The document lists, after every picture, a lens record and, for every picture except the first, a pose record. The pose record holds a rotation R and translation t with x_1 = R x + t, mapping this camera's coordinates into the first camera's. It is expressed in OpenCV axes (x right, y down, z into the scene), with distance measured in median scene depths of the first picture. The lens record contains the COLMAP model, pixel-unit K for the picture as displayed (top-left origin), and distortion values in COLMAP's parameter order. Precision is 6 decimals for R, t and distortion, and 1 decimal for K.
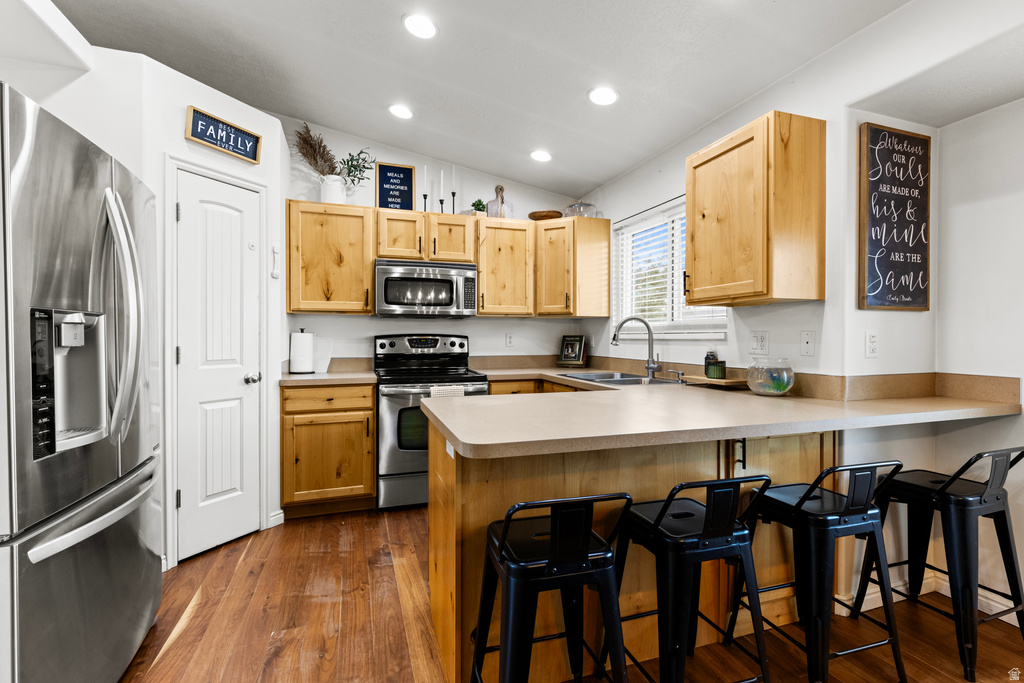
lens RADIAL K [[461.3, 0, 499.2], [0, 461.3, 338.2], [0, 0, 1]] dist [0.005114, -0.000016]
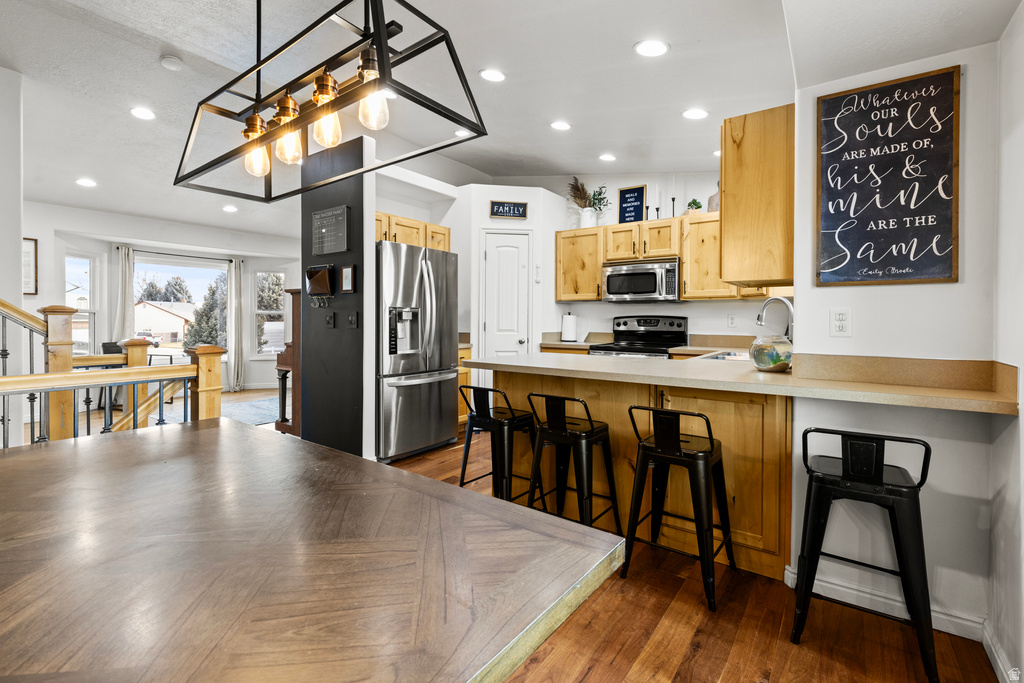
lens RADIAL K [[461.3, 0, 497.2], [0, 461.3, 321.8], [0, 0, 1]] dist [0.005114, -0.000016]
pose [[0.569898, 0.005481, -0.821697, 0.780590], [-0.006801, 0.999975, 0.001953, 0.009728], [0.821687, 0.004475, 0.569921, -0.078504]]
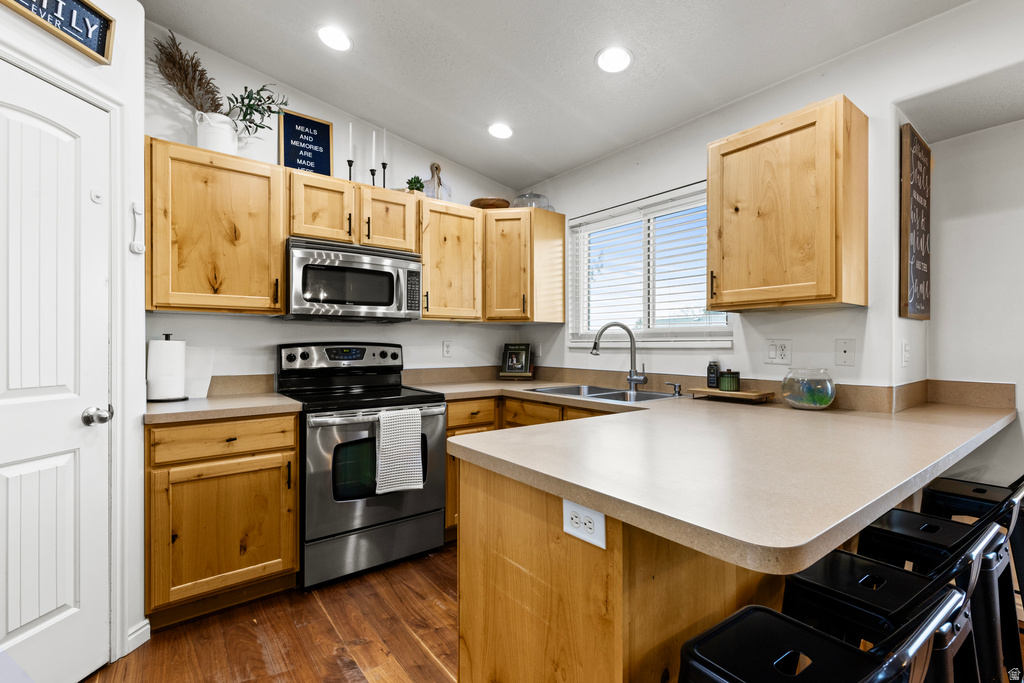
lens RADIAL K [[461.3, 0, 495.9], [0, 461.3, 344.1], [0, 0, 1]] dist [0.005114, -0.000016]
pose [[0.946717, -0.001072, 0.322065, -0.213899], [0.002438, 0.999990, -0.003838, -0.002591], [-0.322057, 0.004419, 0.946710, 0.233834]]
